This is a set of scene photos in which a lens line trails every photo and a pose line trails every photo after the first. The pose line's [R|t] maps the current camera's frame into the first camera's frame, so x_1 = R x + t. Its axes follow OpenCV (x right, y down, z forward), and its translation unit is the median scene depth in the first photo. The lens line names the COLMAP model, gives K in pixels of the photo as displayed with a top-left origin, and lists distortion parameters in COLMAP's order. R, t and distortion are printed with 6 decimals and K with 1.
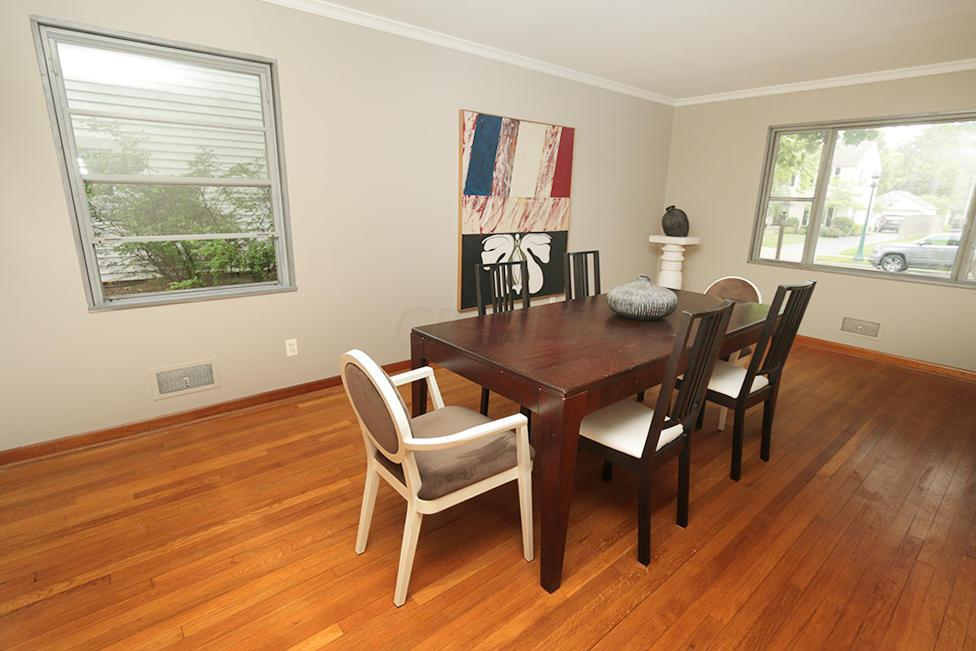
lens RADIAL K [[452.7, 0, 493.6], [0, 452.7, 322.4], [0, 0, 1]] dist [-0.011637, 0.000186]
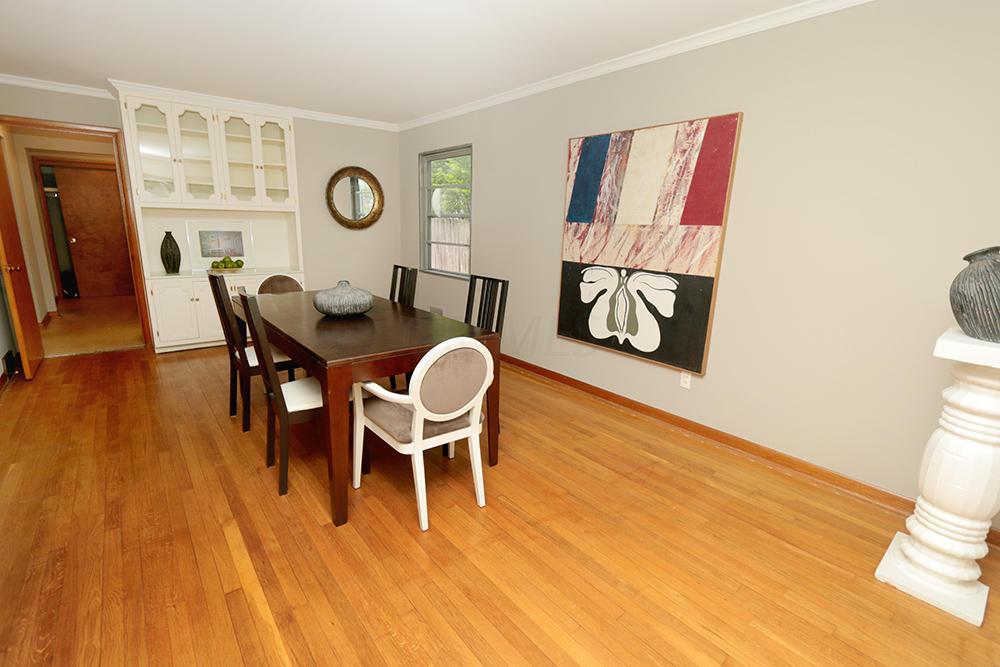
lens RADIAL K [[463.8, 0, 505.7], [0, 463.8, 330.3], [0, 0, 1]] dist [-0.011637, 0.000186]
pose [[0.016008, 0.205551, -0.978515, 0.921898], [-0.290122, 0.937493, 0.192187, -0.200488], [0.956856, 0.280812, 0.074643, 0.803975]]
